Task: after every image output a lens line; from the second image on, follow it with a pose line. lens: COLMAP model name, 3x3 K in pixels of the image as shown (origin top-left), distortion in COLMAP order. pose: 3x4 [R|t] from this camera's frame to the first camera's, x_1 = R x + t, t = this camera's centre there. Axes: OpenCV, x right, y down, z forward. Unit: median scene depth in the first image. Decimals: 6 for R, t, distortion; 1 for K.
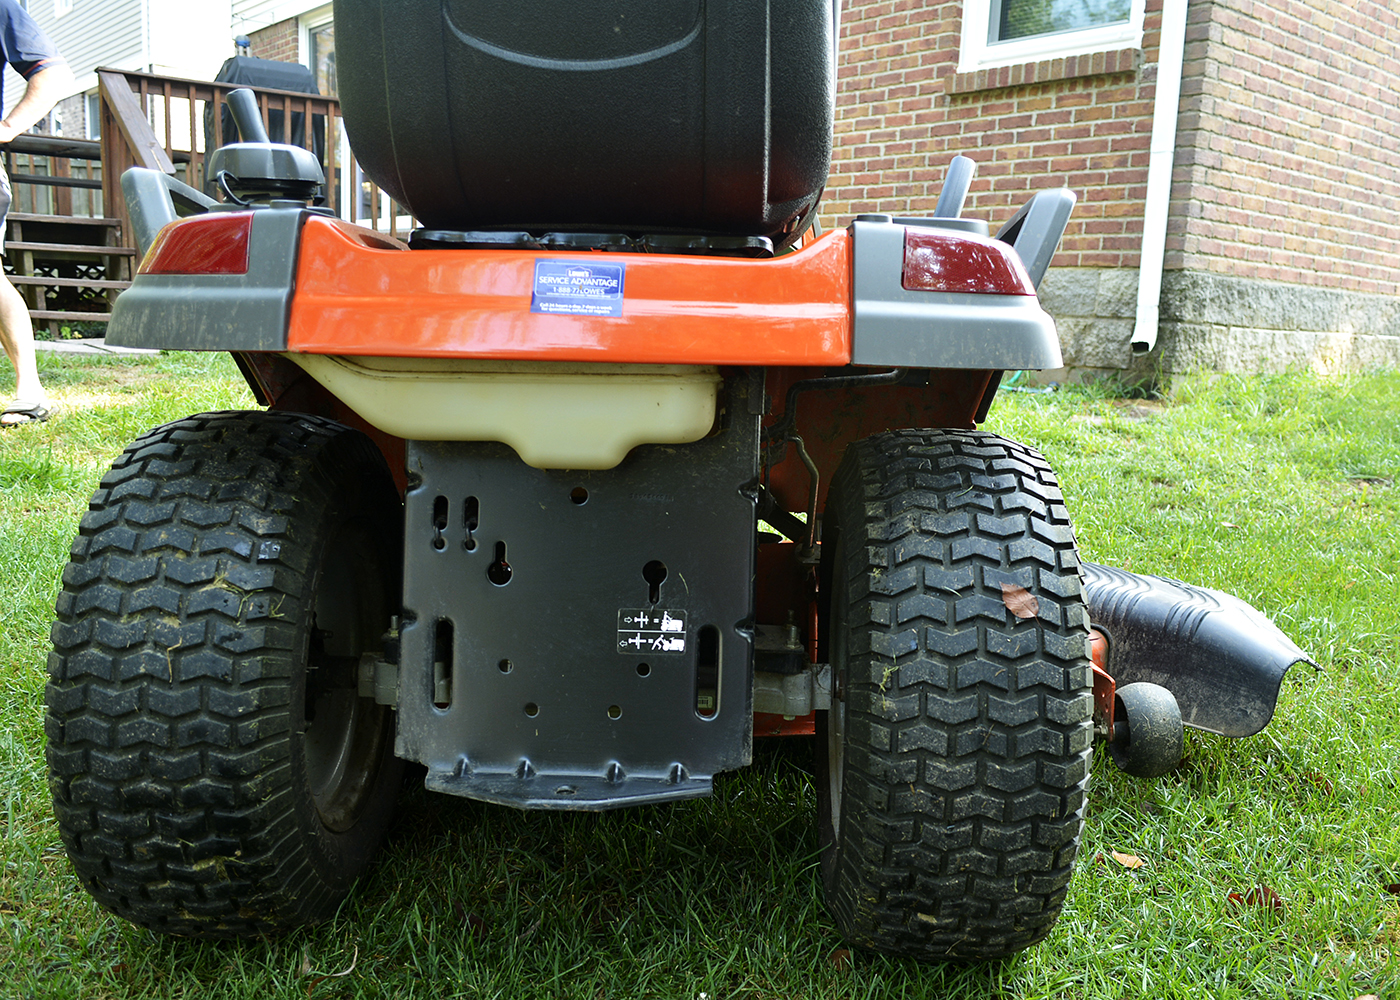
lens RADIAL K [[1171.3, 0, 763.4], [0, 1171.3, 552.1], [0, 0, 1]] dist [-0.014627, 0.002862]
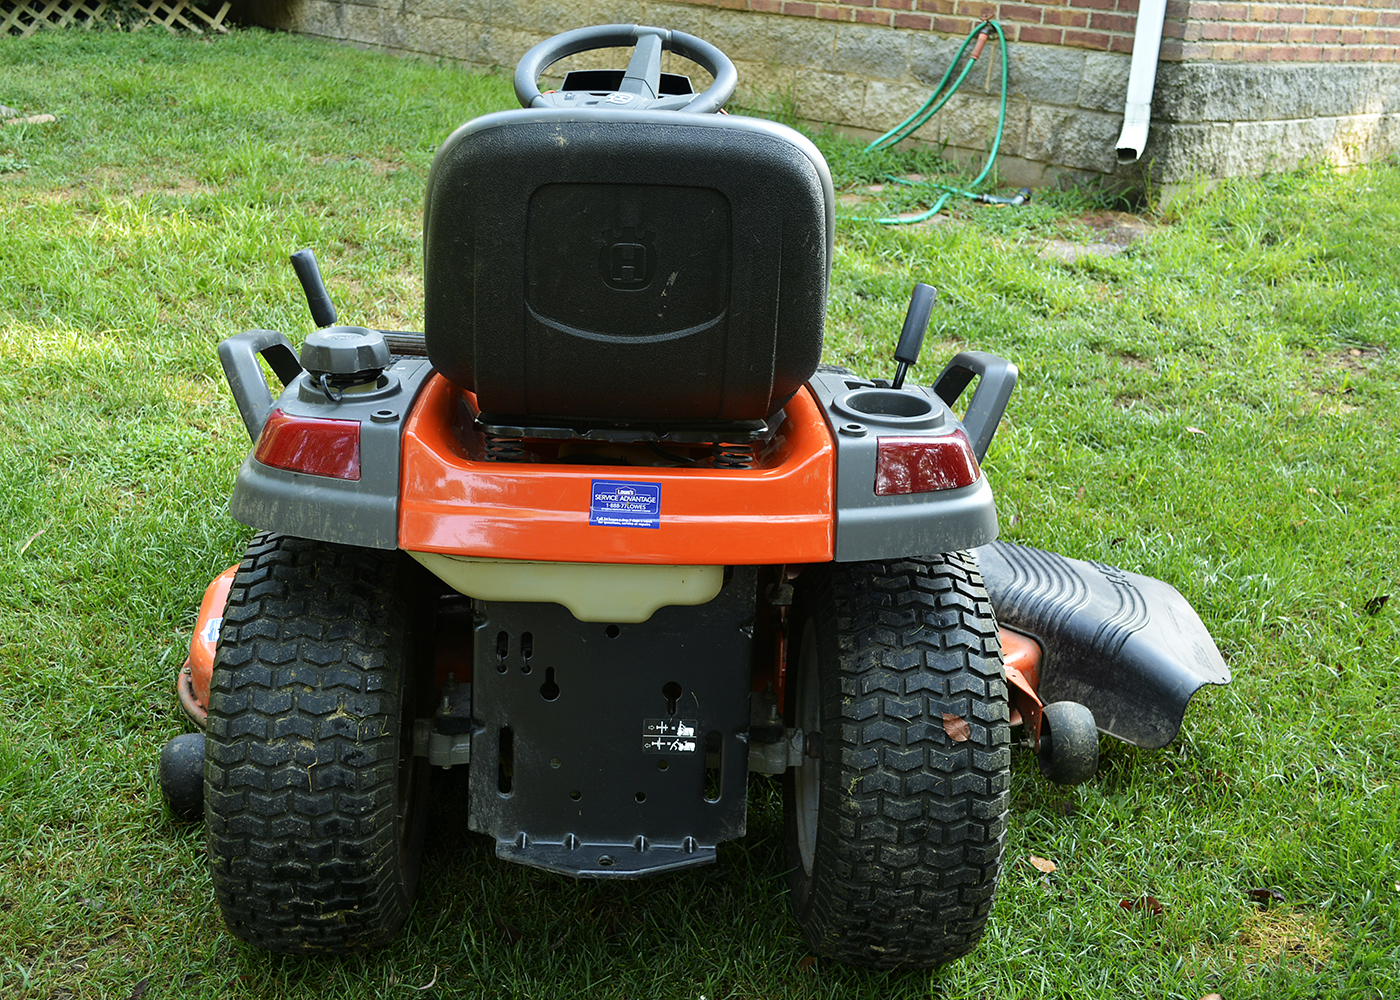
lens RADIAL K [[1502.1, 0, 700.0], [0, 1502.1, 500.0], [0, 0, 1]] dist [-0.018129, 0.003504]
pose [[0.999492, 0.007499, 0.030961, -0.115005], [-0.012185, 0.987983, 0.154083, -0.439529], [-0.029434, -0.154382, 0.987573, -0.578494]]
